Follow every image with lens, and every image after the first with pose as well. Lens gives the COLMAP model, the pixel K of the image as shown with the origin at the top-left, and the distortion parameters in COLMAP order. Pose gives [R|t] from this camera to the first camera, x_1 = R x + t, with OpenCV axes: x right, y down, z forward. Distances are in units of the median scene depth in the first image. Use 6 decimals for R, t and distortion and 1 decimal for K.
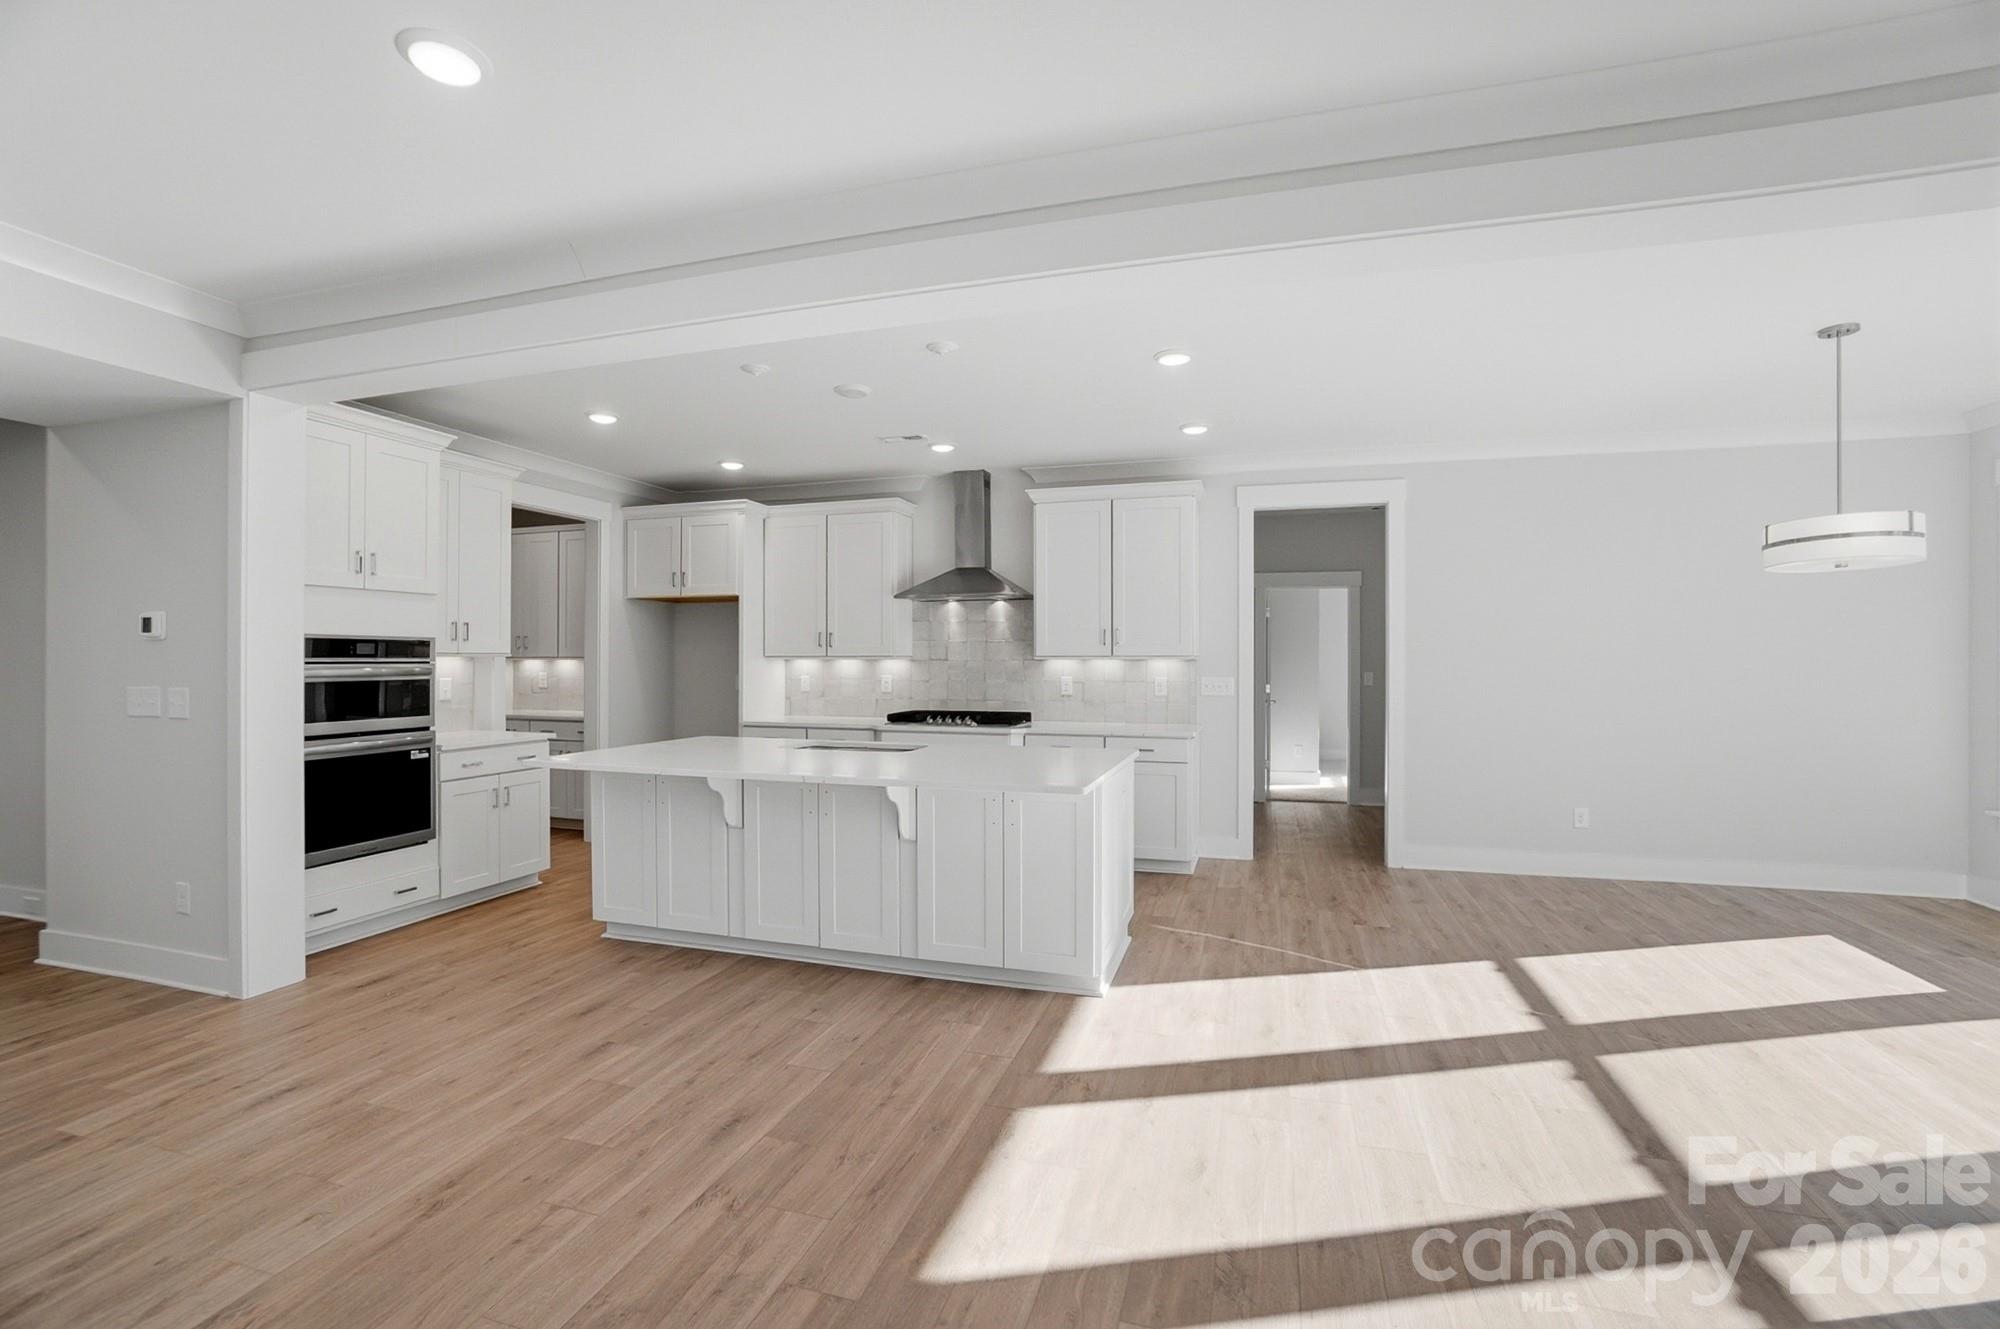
lens RADIAL K [[896.0, 0, 987.7], [0, 896.0, 652.2], [0, 0, 1]] dist [-0.039102, 0.008105]
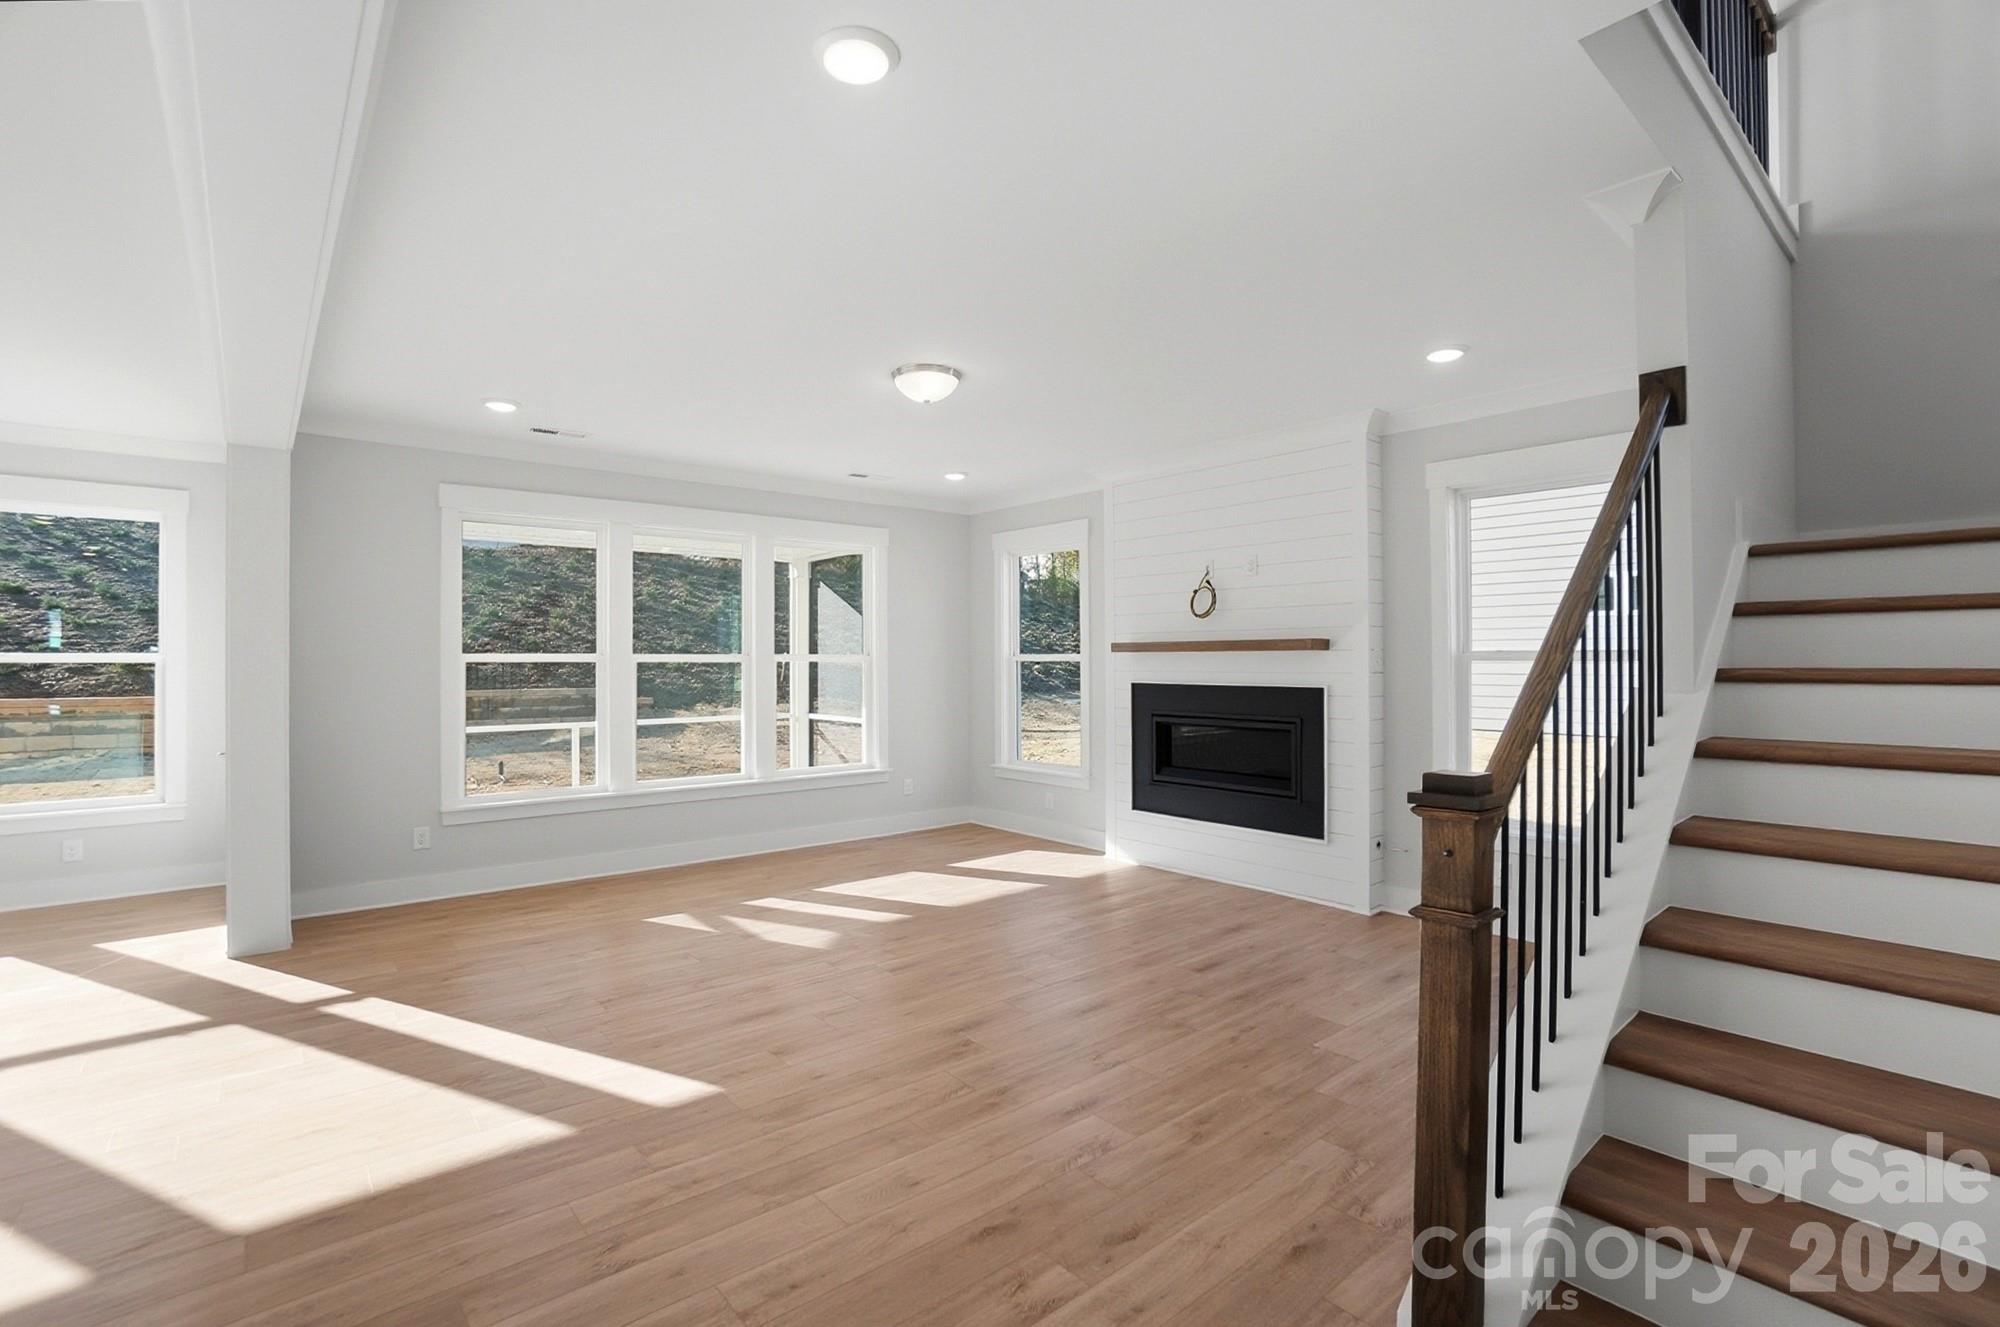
lens RADIAL K [[896.0, 0, 990.7], [0, 896.0, 664.6], [0, 0, 1]] dist [-0.039102, 0.008105]
pose [[-0.842217, -0.002297, 0.539133, -0.501447], [-0.003916, 0.999991, -0.001858, -0.001261], [-0.539124, -0.003676, -0.842219, 0.687059]]
